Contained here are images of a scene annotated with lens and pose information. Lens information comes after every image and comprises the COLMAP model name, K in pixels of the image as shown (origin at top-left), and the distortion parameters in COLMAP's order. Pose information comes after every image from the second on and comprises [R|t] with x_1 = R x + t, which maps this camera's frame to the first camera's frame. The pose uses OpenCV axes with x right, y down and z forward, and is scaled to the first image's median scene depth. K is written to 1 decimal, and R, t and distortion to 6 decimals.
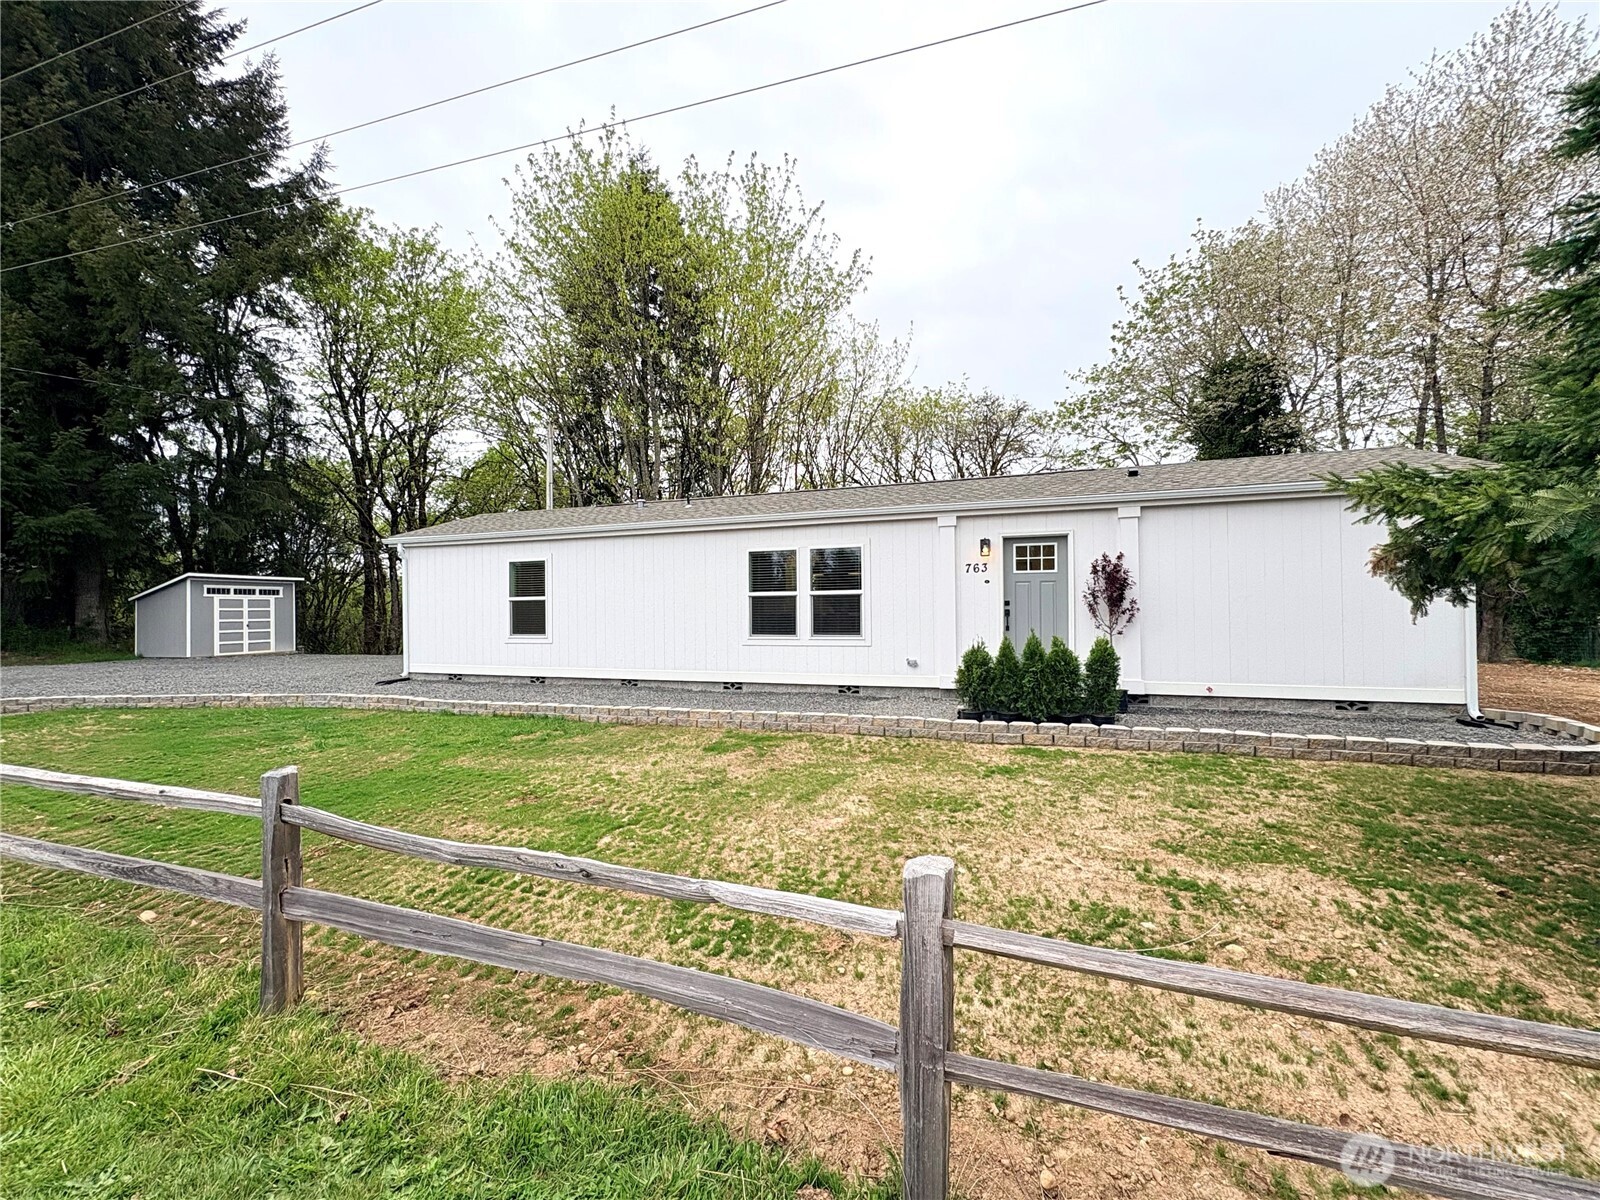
lens RADIAL K [[639.3, 0, 803.5], [0, 639.3, 601.1], [0, 0, 1]] dist [0.000248, -0.000048]
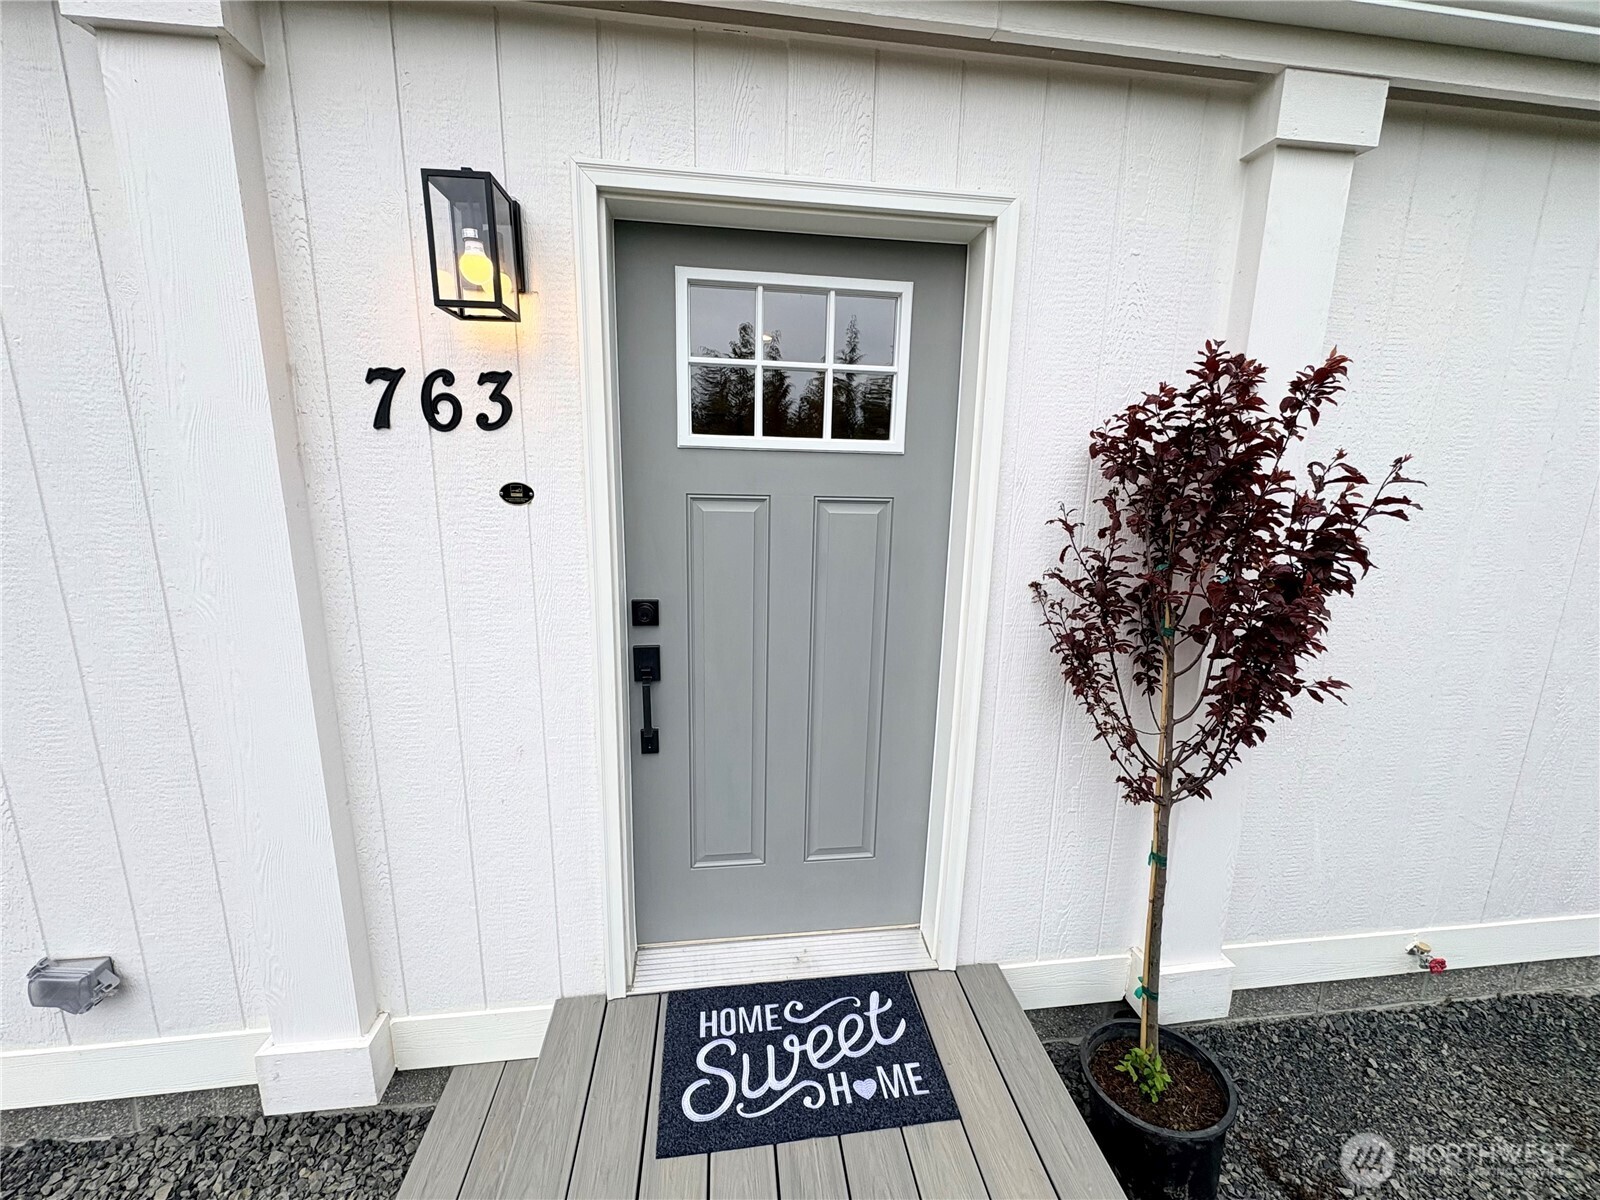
lens RADIAL K [[639.3, 0, 808.1], [0, 639.3, 606.9], [0, 0, 1]] dist [0.000248, -0.000048]
pose [[0.904376, -0.056974, 0.422917, 0.222001], [-0.033804, 0.978368, 0.204090, -0.029330], [-0.425396, -0.198870, 0.882887, 0.642146]]
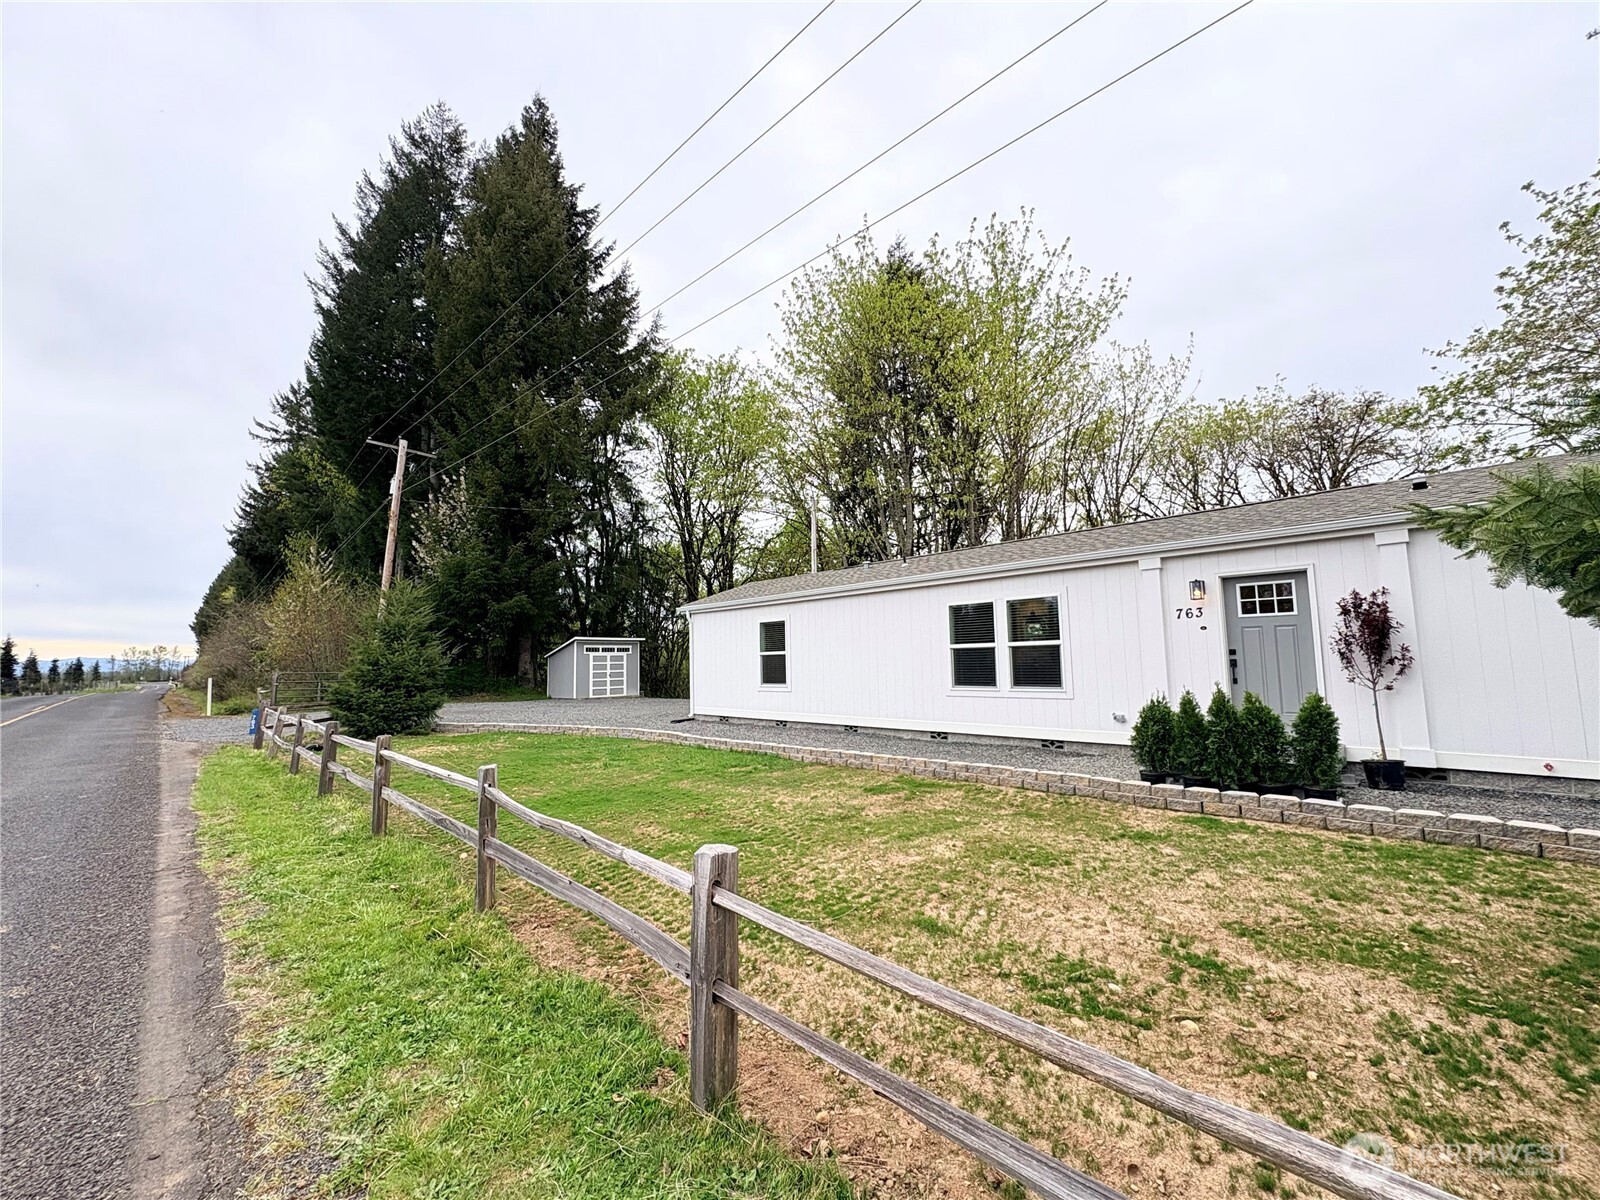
lens RADIAL K [[639.3, 0, 799.8], [0, 639.3, 599.6], [0, 0, 1]] dist [0.000248, -0.000048]
pose [[0.894619, -0.051357, -0.443869, 0.141840], [0.016358, 0.996471, -0.082326, -0.004619], [0.446531, 0.066389, 0.892302, -0.035780]]
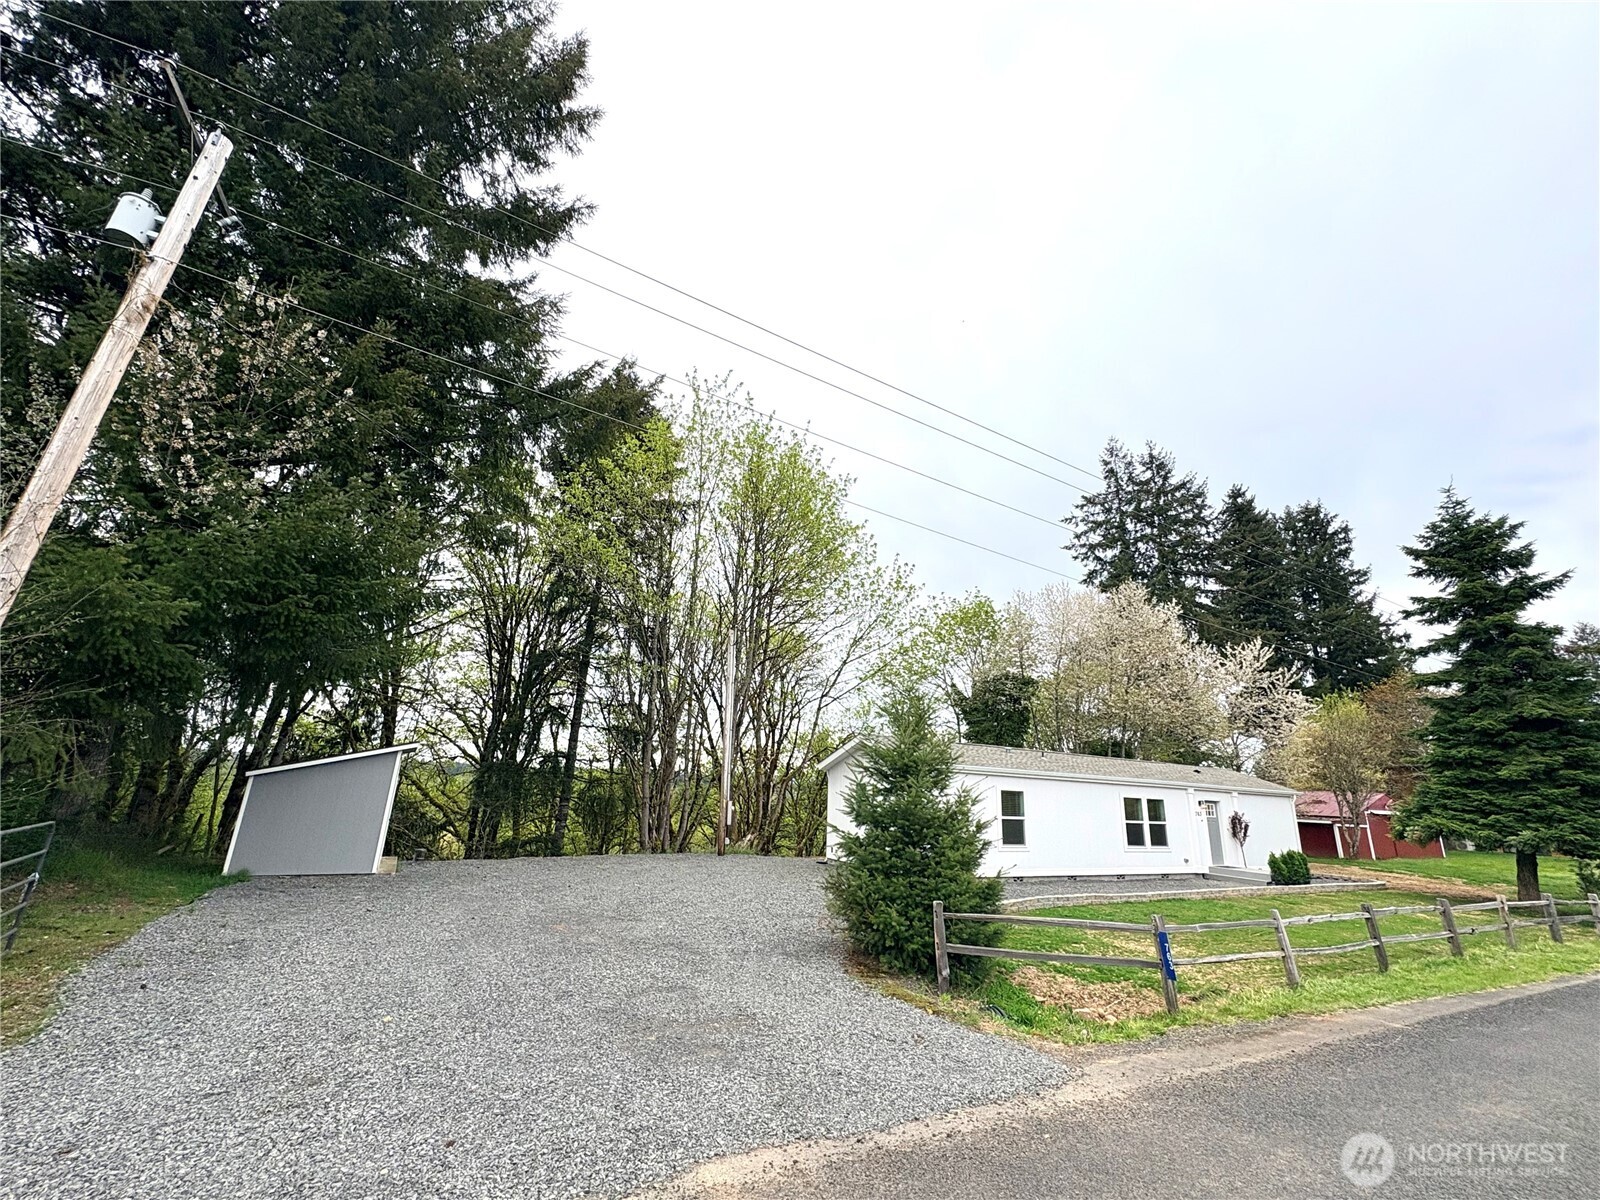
lens RADIAL K [[639.3, 0, 805.7], [0, 639.3, 609.7], [0, 0, 1]] dist [0.000248, -0.000048]
pose [[0.689525, 0.237885, 0.684080, -1.835207], [-0.062140, 0.960469, -0.271364, -0.034643], [-0.721591, 0.144604, 0.677050, 0.302196]]
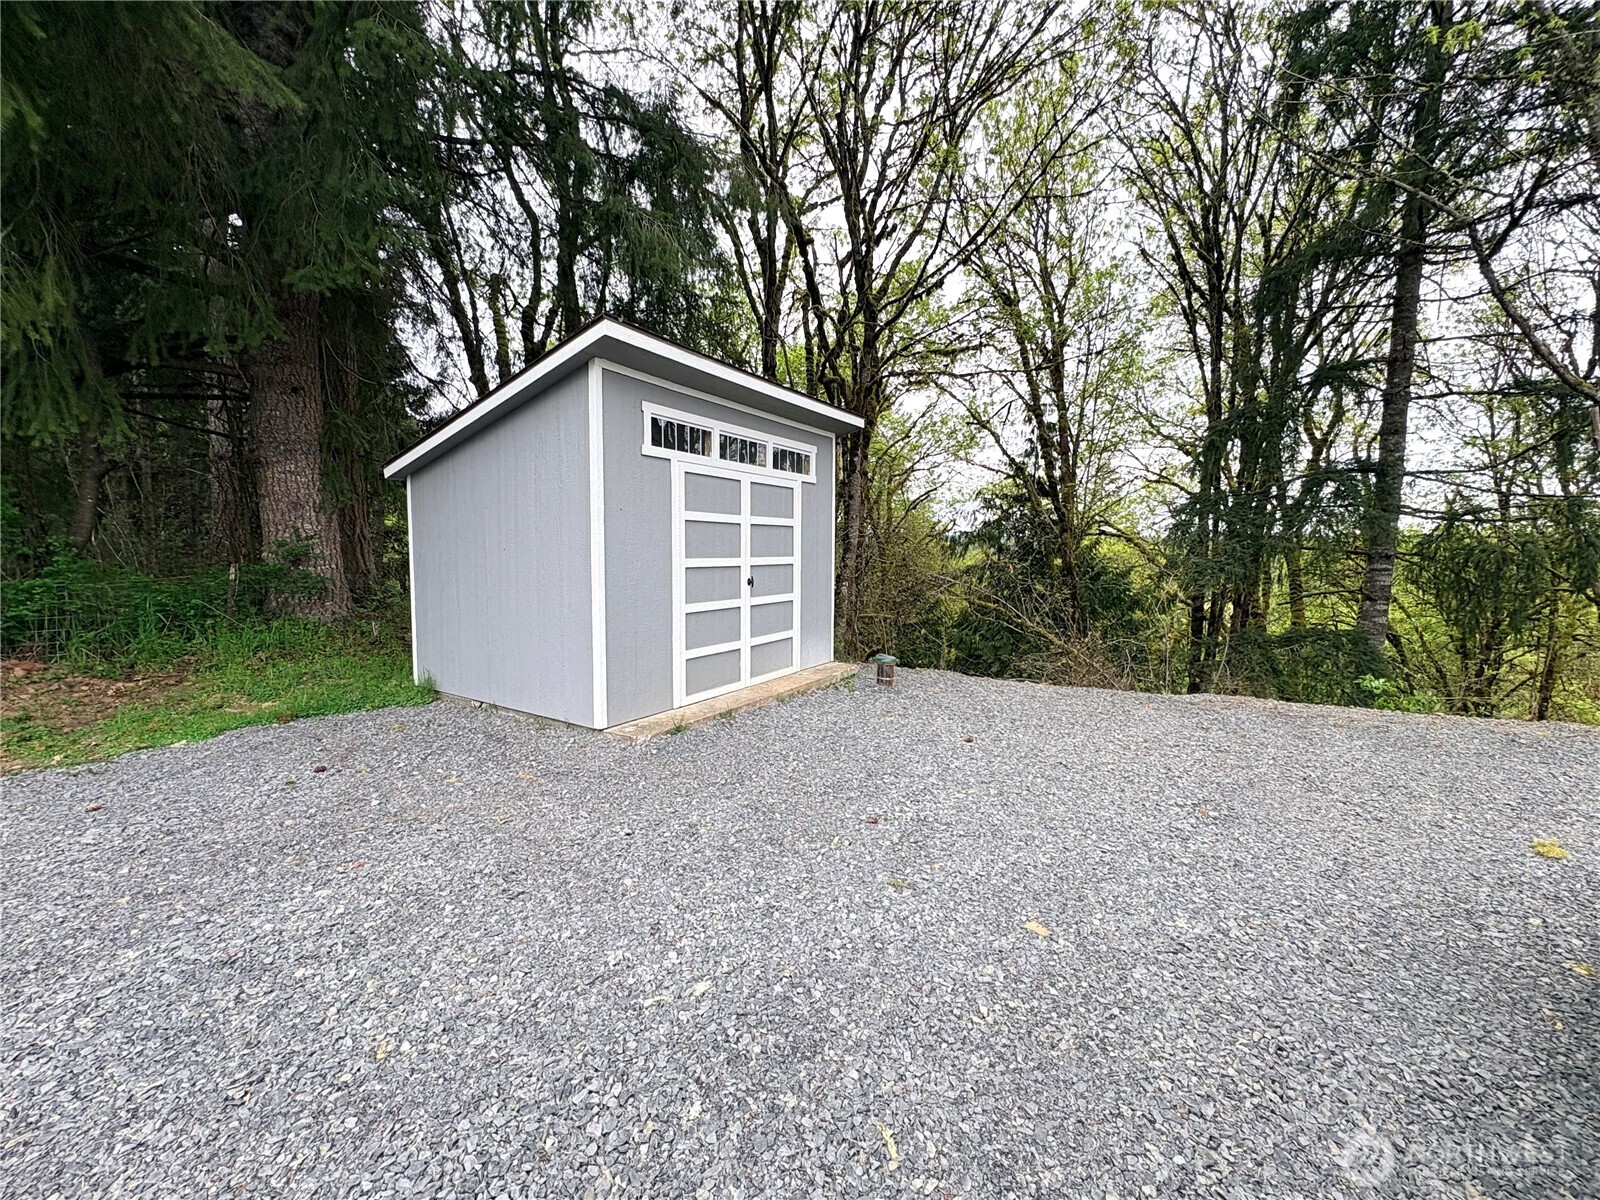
lens RADIAL K [[639.3, 0, 797.3], [0, 639.3, 599.1], [0, 0, 1]] dist [0.000248, -0.000048]
pose [[0.957303, 0.046898, -0.285258, -1.319086], [-0.018891, 0.994793, 0.100153, 0.031906], [0.288470, -0.090488, 0.953204, 1.283520]]
